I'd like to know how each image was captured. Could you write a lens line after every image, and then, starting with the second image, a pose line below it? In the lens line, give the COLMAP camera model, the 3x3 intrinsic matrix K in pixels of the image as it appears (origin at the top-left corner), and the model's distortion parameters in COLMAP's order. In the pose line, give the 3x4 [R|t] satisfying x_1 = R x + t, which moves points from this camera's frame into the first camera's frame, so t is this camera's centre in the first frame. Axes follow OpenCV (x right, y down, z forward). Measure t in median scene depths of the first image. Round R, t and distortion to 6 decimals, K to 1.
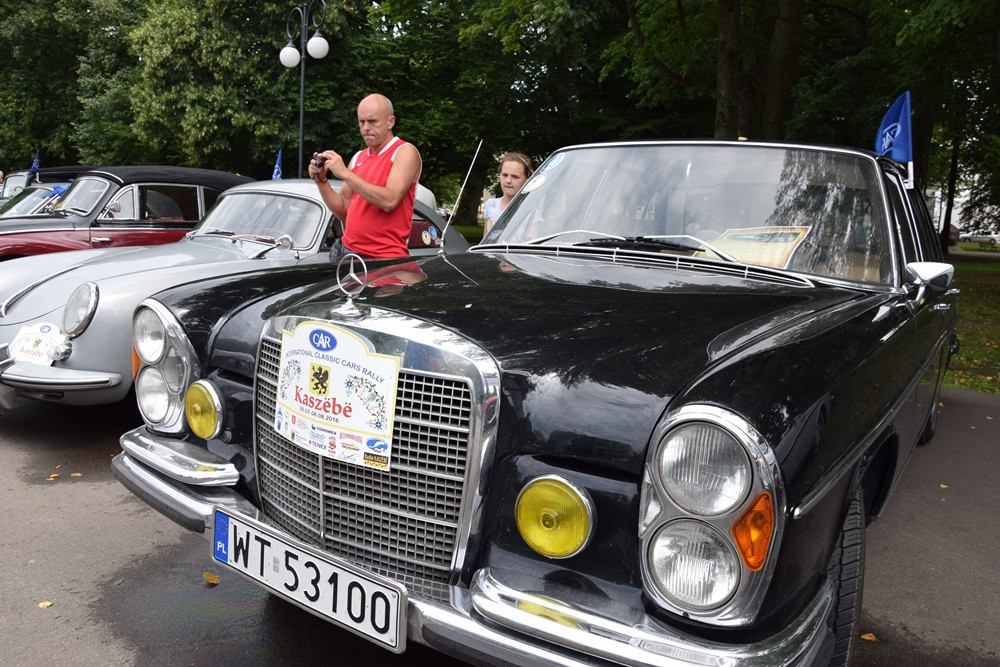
lens RADIAL K [[1095.1, 0, 500.0], [0, 1095.1, 333.5], [0, 0, 1]] dist [-0.196845, 0.318970]
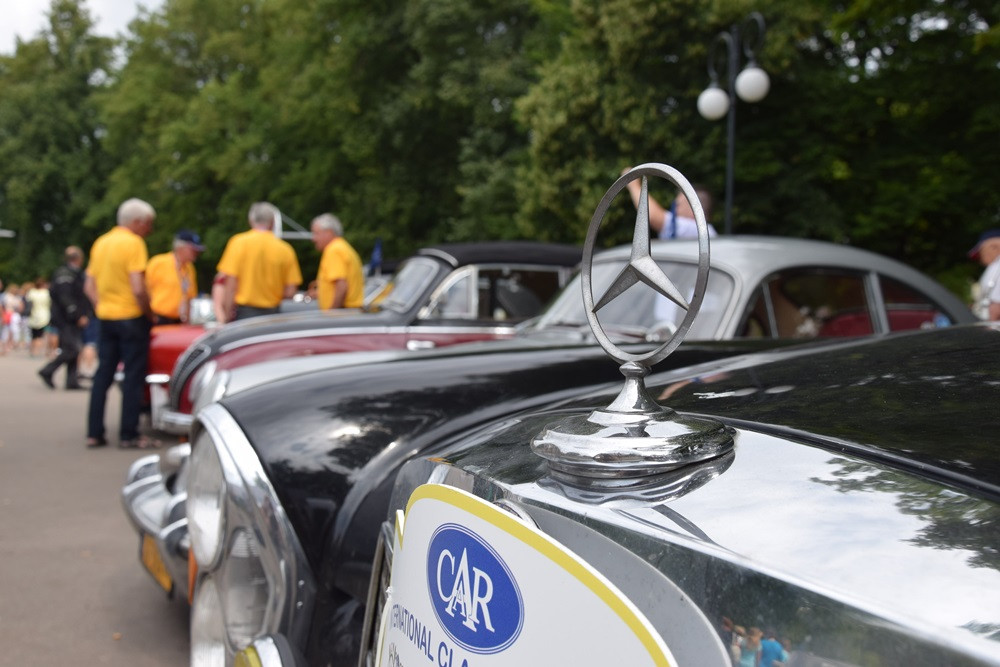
lens RADIAL K [[1065.7, 0, 500.0], [0, 1065.7, 333.5], [0, 0, 1]] dist [-0.013859, -0.006789]
pose [[0.908079, -0.012472, -0.418613, -0.028767], [-0.047138, 0.990161, -0.131753, -0.005083], [0.416138, 0.139375, 0.898557, 0.306818]]
